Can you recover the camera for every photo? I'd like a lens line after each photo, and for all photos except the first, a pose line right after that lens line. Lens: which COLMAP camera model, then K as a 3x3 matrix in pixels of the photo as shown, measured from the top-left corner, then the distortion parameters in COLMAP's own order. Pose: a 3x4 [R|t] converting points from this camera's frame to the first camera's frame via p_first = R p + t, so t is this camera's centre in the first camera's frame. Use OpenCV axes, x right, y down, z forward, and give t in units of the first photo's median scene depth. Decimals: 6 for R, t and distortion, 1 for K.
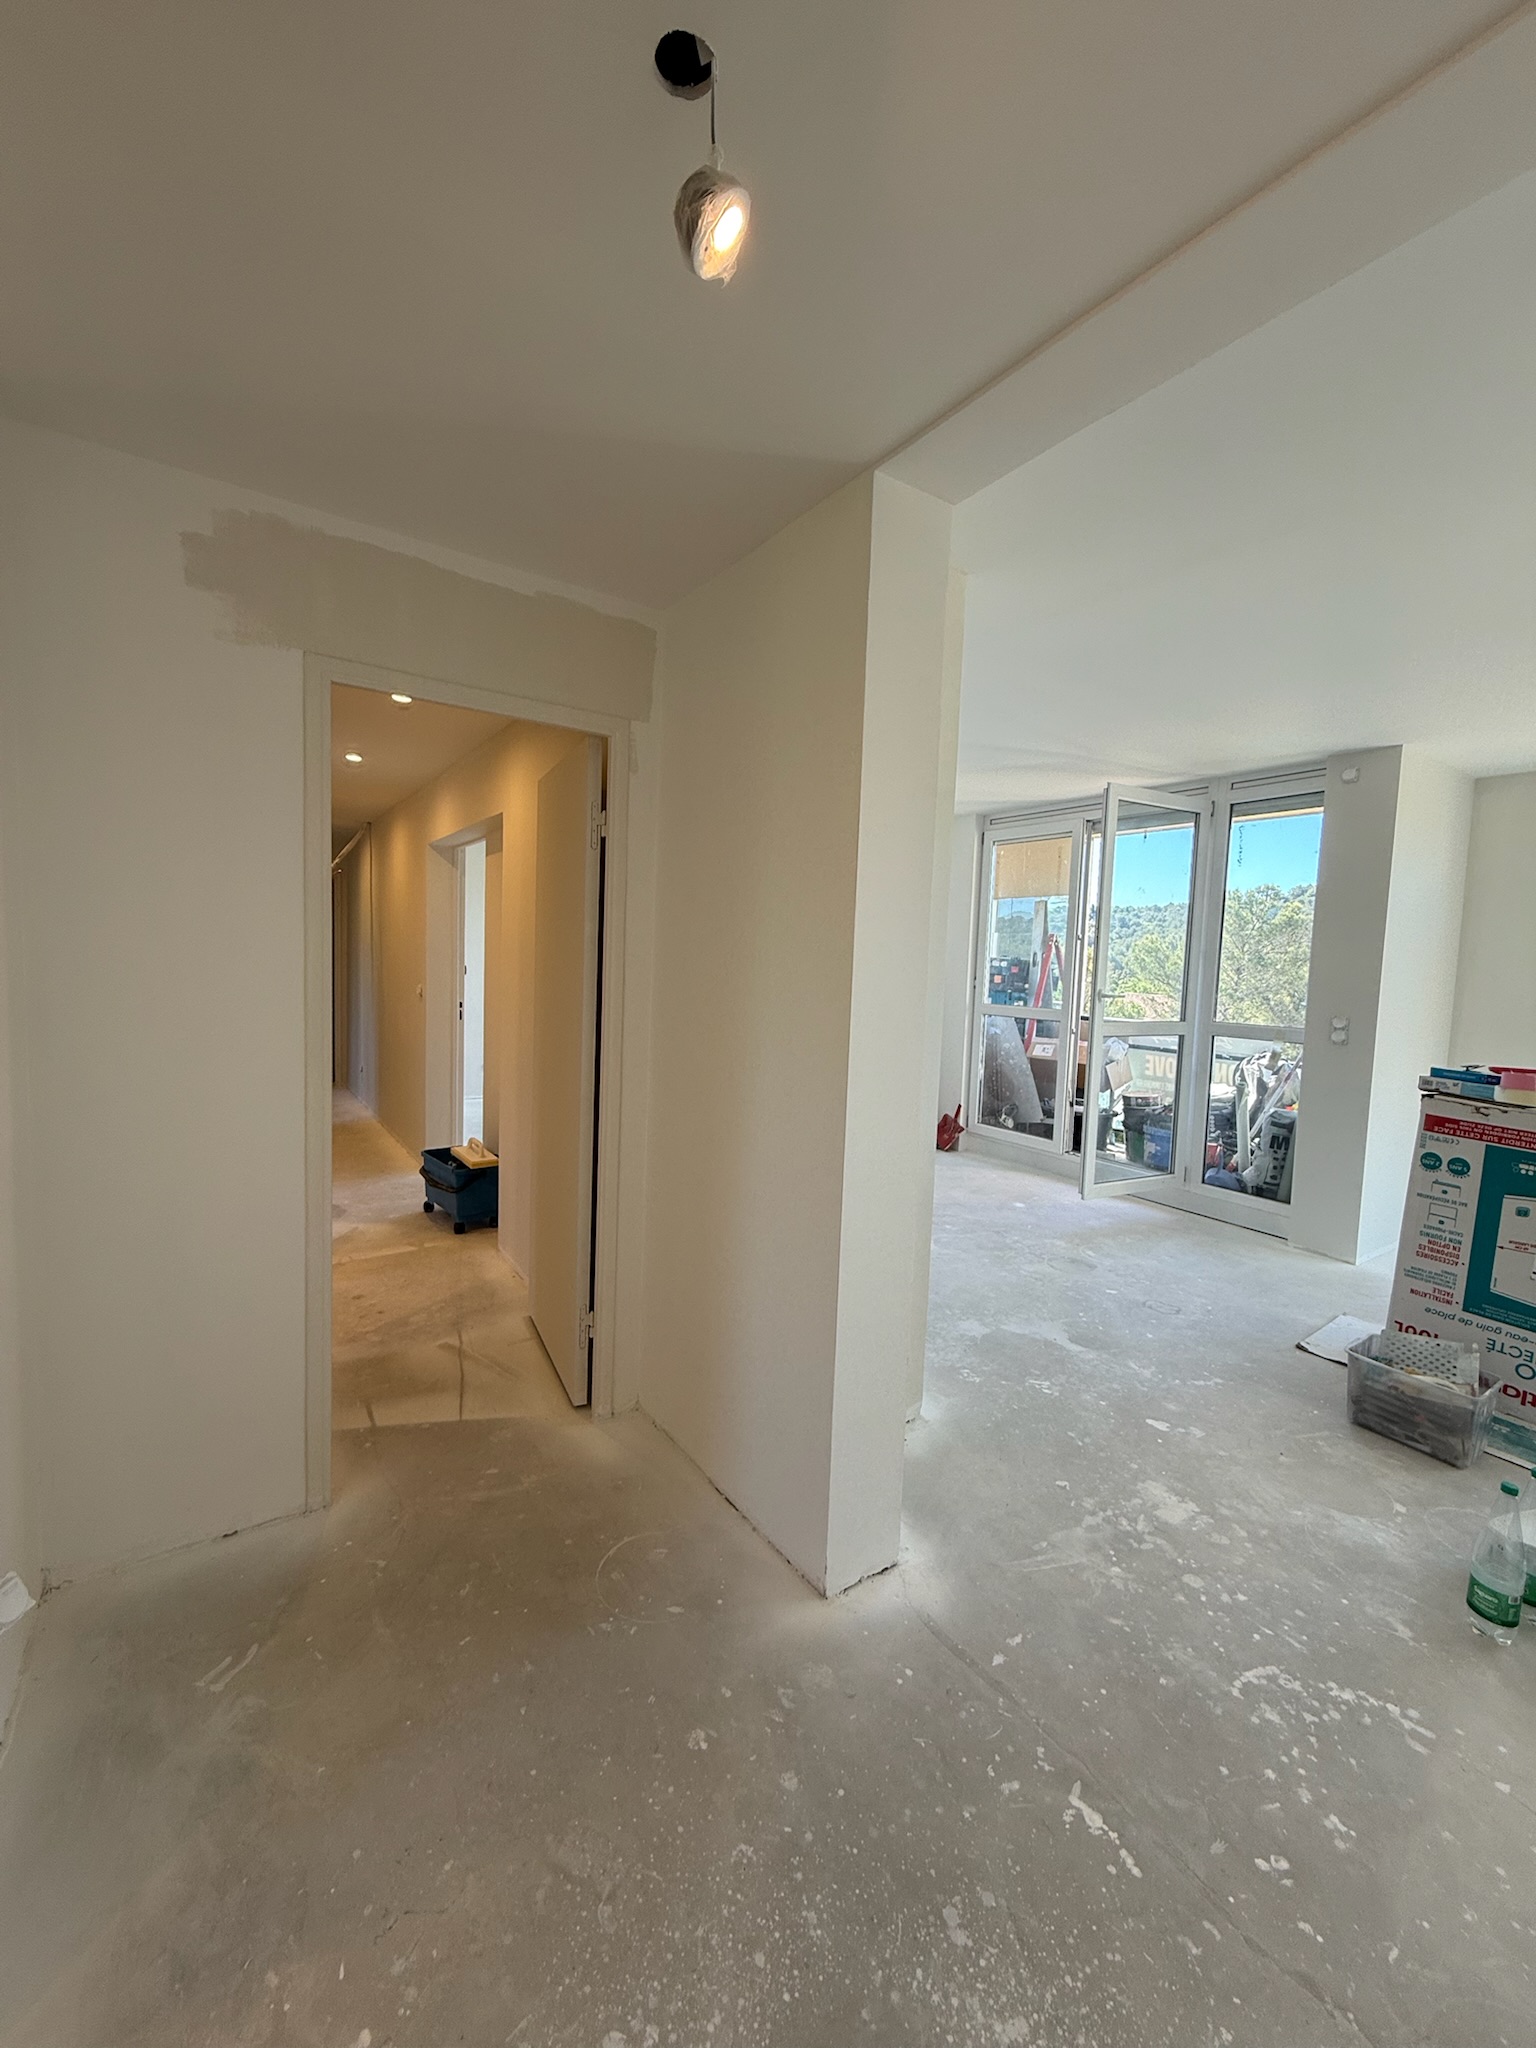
lens RADIAL K [[815.7, 0, 767.2], [0, 815.7, 1016.6], [0, 0, 1]] dist [0.001696, 0.000007]
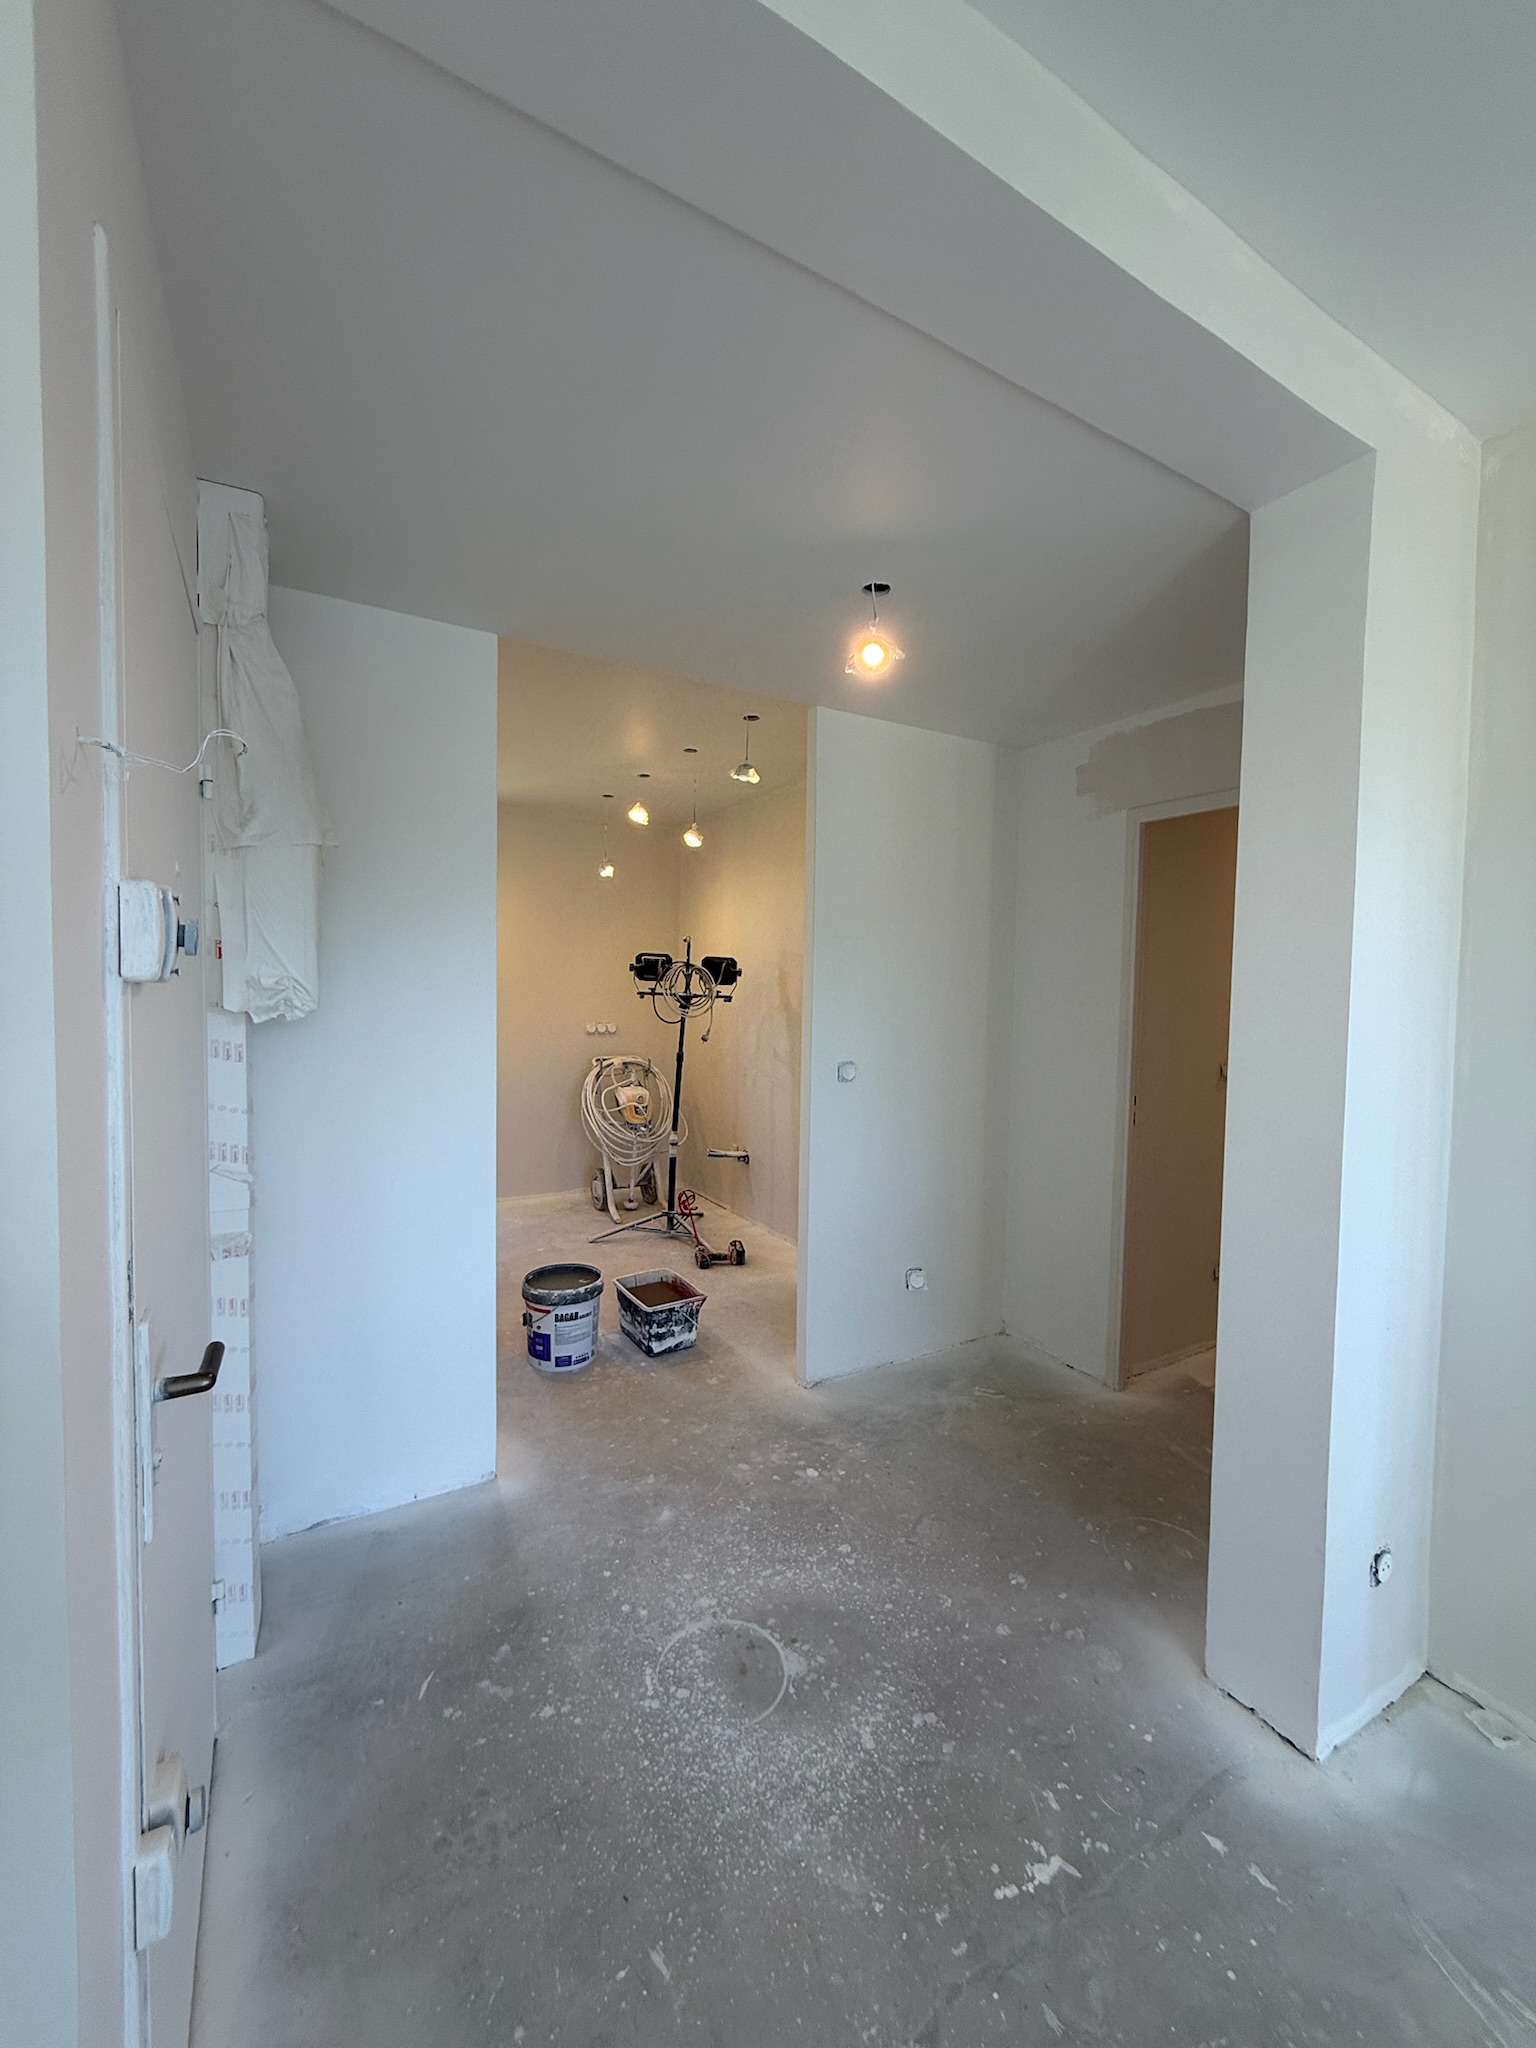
lens RADIAL K [[815.7, 0, 766.4], [0, 815.7, 1024.3], [0, 0, 1]] dist [0.001696, 0.000007]
pose [[-0.073503, 0.010690, -0.997238, 1.506766], [-0.086142, 0.996137, 0.017027, -0.021992], [0.993568, 0.087155, -0.072299, 0.708882]]
